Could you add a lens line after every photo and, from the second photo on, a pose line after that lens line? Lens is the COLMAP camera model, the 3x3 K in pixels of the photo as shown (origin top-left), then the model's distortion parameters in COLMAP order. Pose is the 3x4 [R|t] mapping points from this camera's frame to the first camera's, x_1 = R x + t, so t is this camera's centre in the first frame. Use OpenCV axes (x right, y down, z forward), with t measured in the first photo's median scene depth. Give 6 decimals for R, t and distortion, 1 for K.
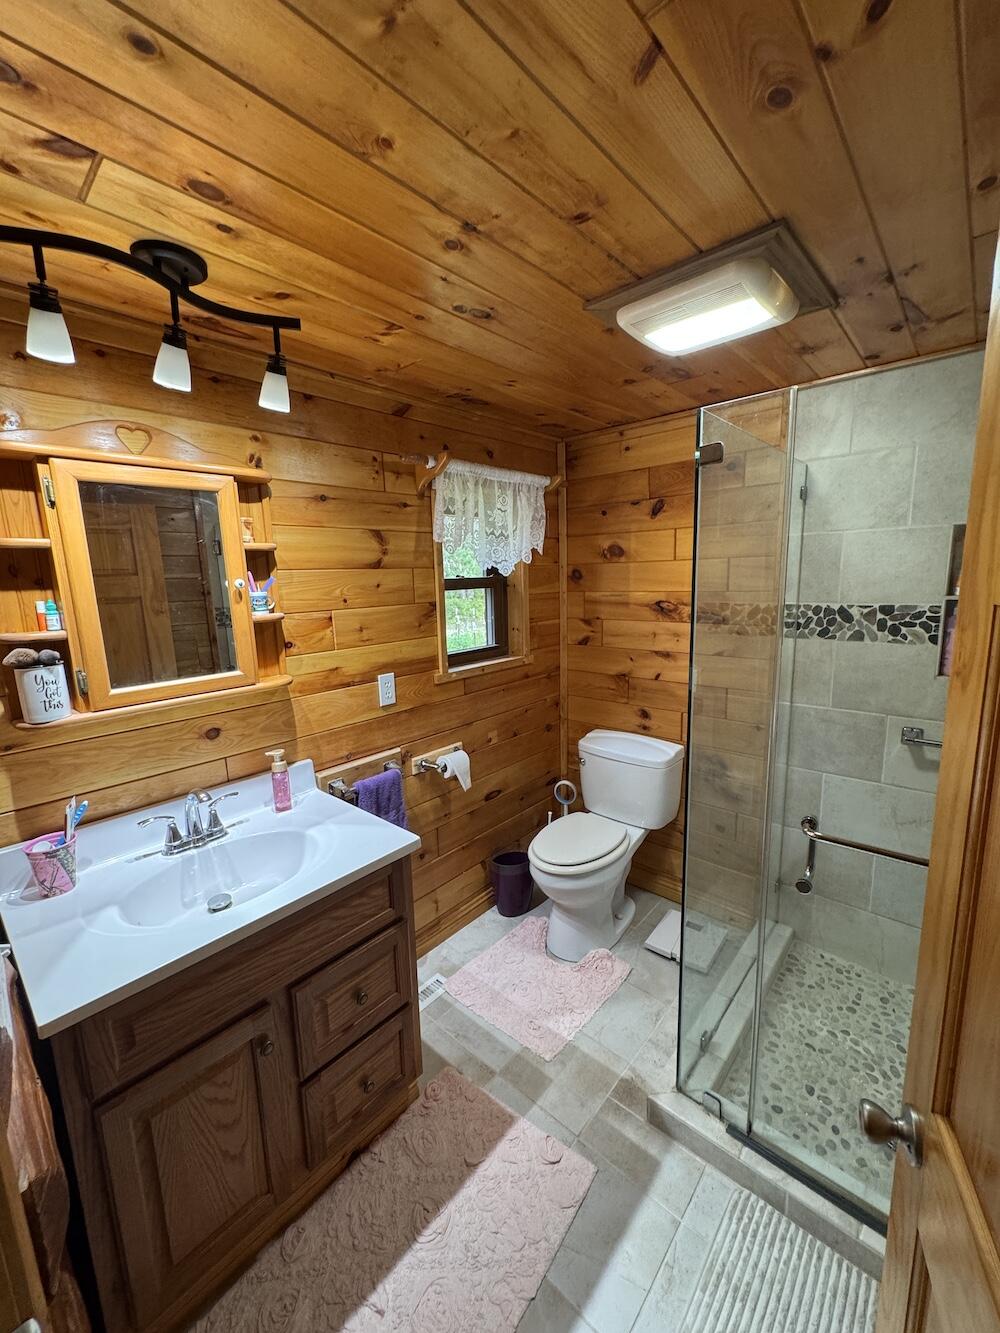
lens RADIAL K [[532.5, 0, 512.7], [0, 532.5, 665.6], [0, 0, 1]] dist [-0.001781, 0.000260]
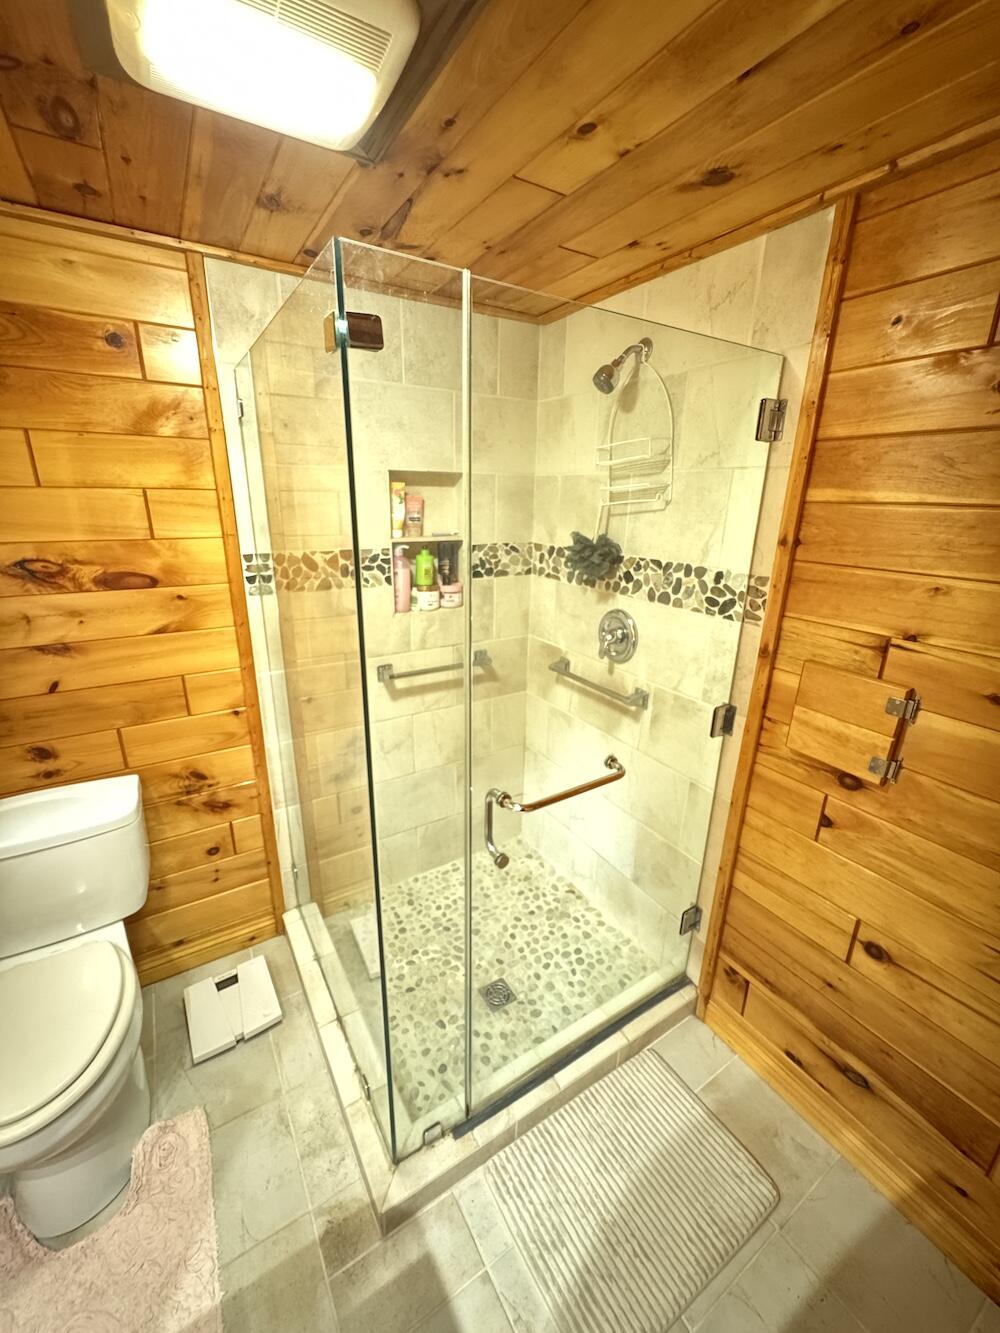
lens RADIAL K [[532.5, 0, 498.1], [0, 532.5, 667.8], [0, 0, 1]] dist [-0.001781, 0.000260]
pose [[0.294686, -0.260425, 0.919423, -0.159742], [0.135498, 0.963814, 0.229570, -0.089467], [-0.945939, 0.056929, 0.319309, 0.429495]]
